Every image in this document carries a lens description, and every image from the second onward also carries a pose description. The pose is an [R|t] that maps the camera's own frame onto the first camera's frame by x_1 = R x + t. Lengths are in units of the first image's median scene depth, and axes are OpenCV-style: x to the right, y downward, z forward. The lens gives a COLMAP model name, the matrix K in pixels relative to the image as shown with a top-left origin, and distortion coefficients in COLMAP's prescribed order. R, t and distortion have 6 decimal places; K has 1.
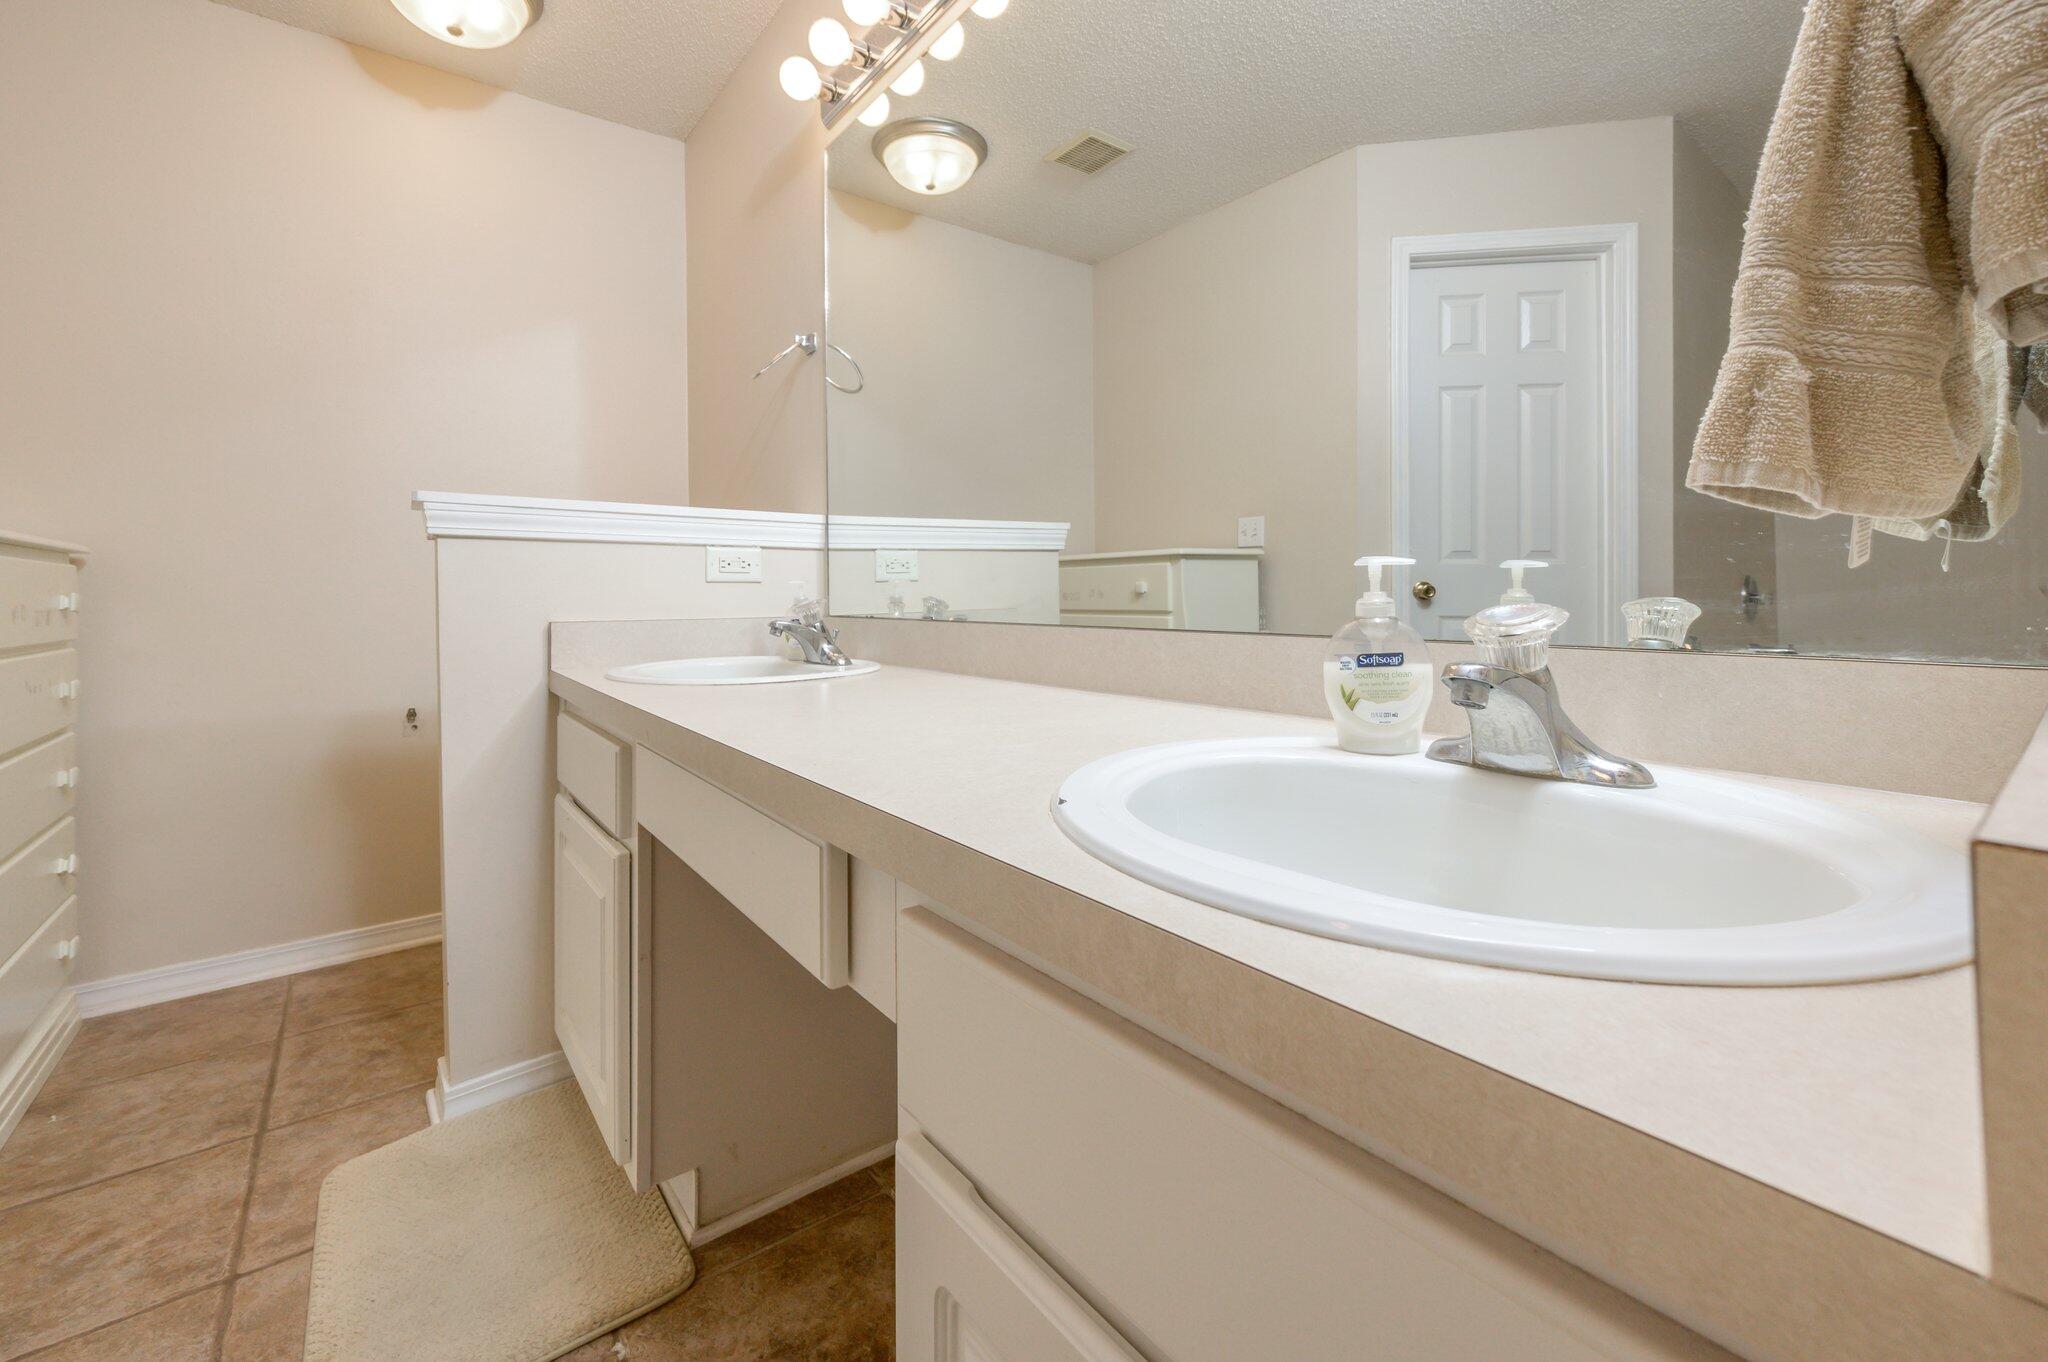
lens RADIAL K [[871.0, 0, 958.4], [0, 871.0, 586.0], [0, 0, 1]] dist [0.000381, 0.000146]
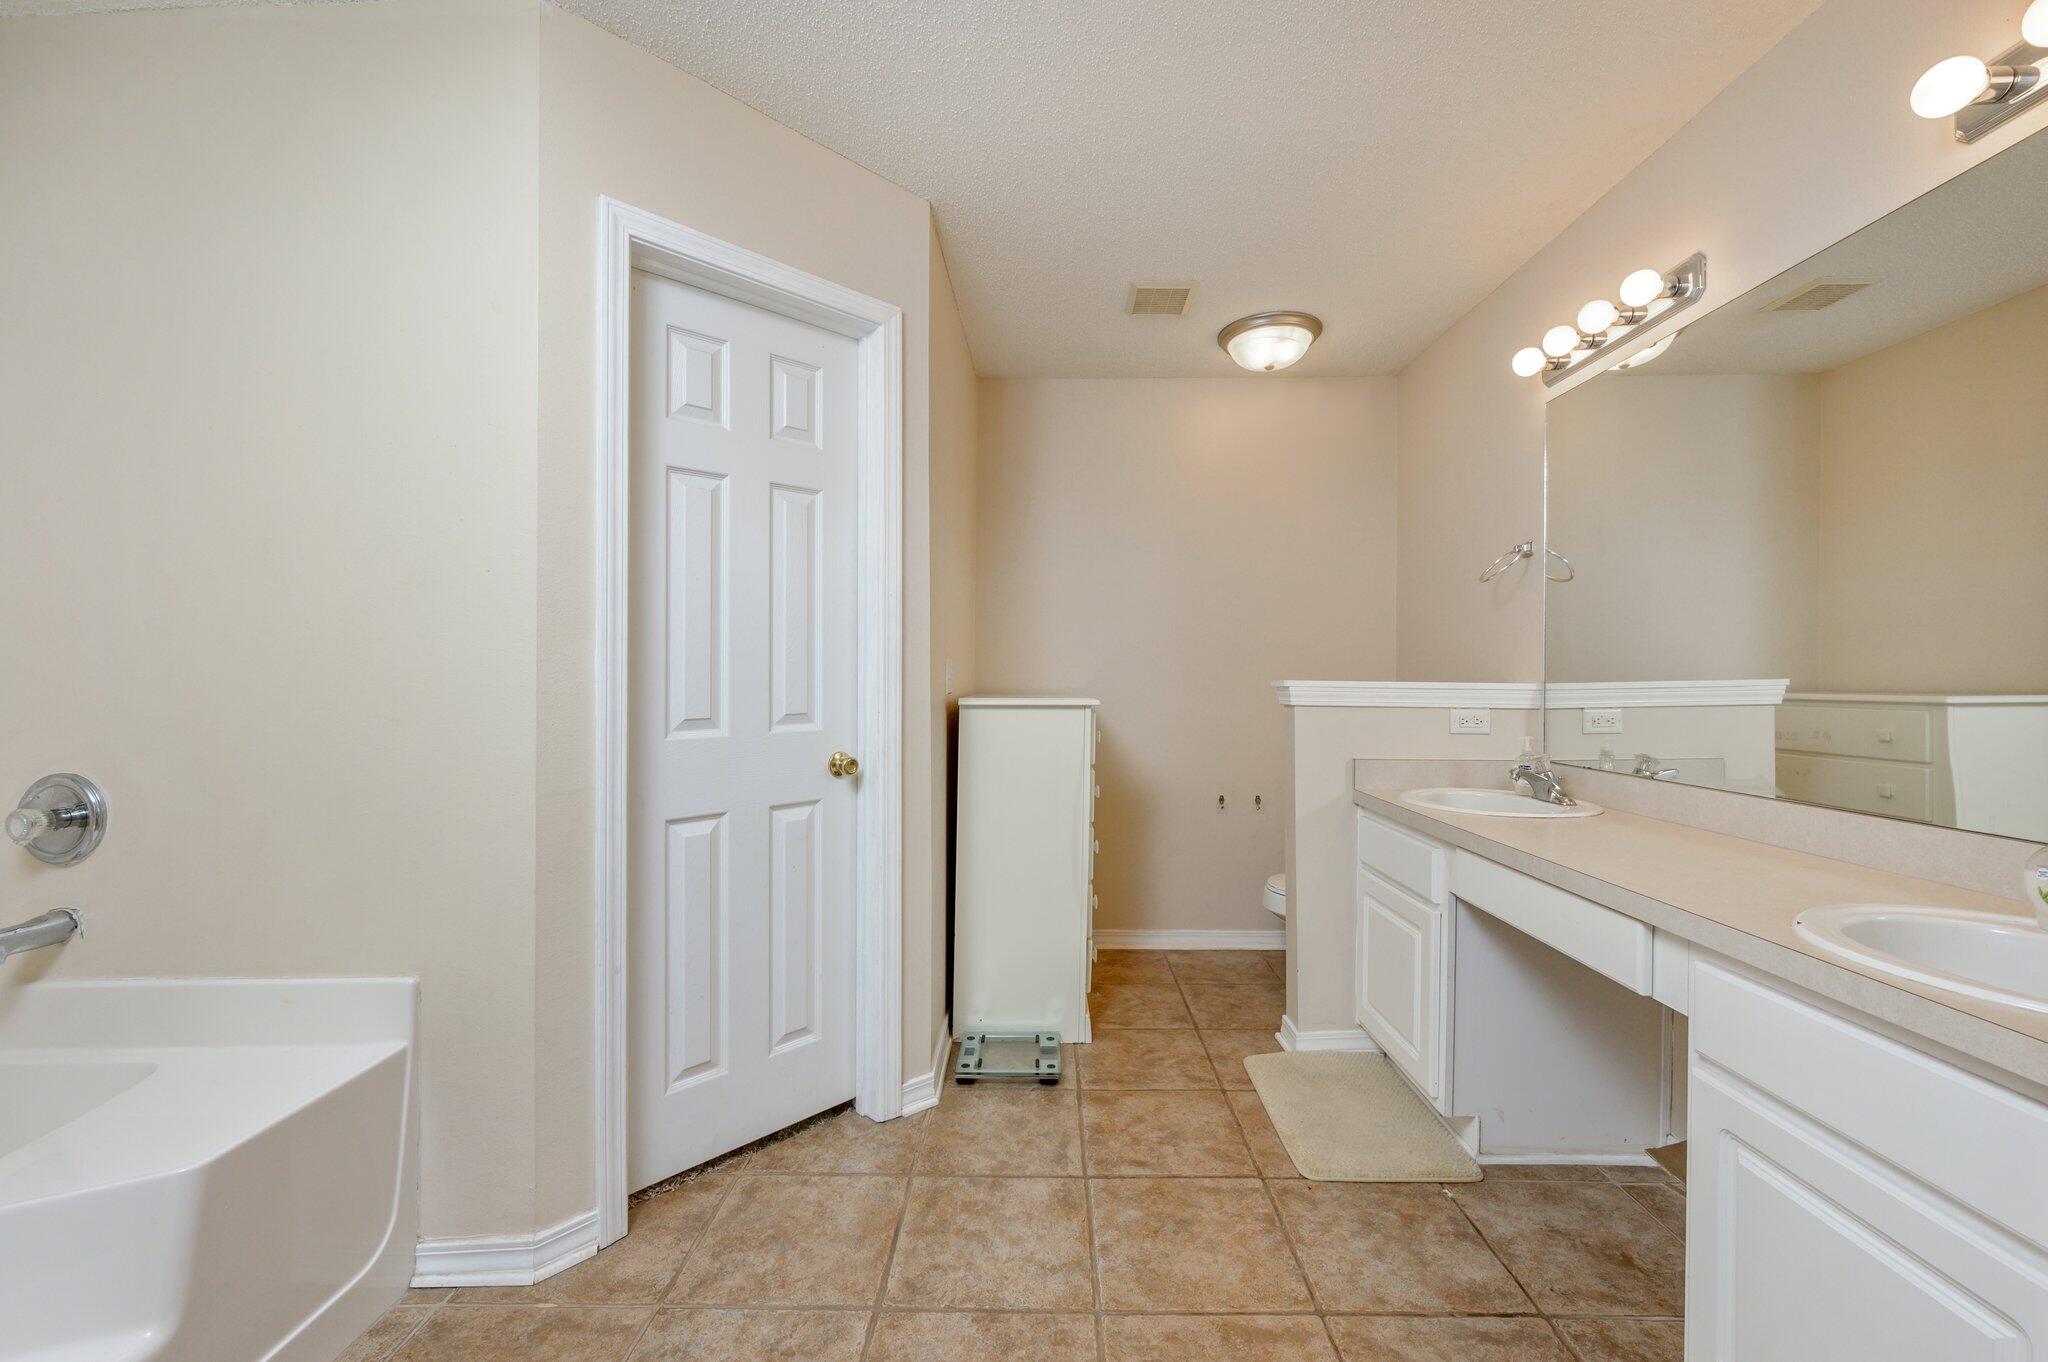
lens RADIAL K [[819.9, 0, 1041.1], [0, 819.9, 668.9], [0, 0, 1]] dist [0.000303, 0.000571]
pose [[0.822519, 0.013408, -0.568580, -0.094686], [-0.017388, 0.999848, -0.001577, -0.118428], [0.568472, 0.011183, 0.822626, -0.596055]]
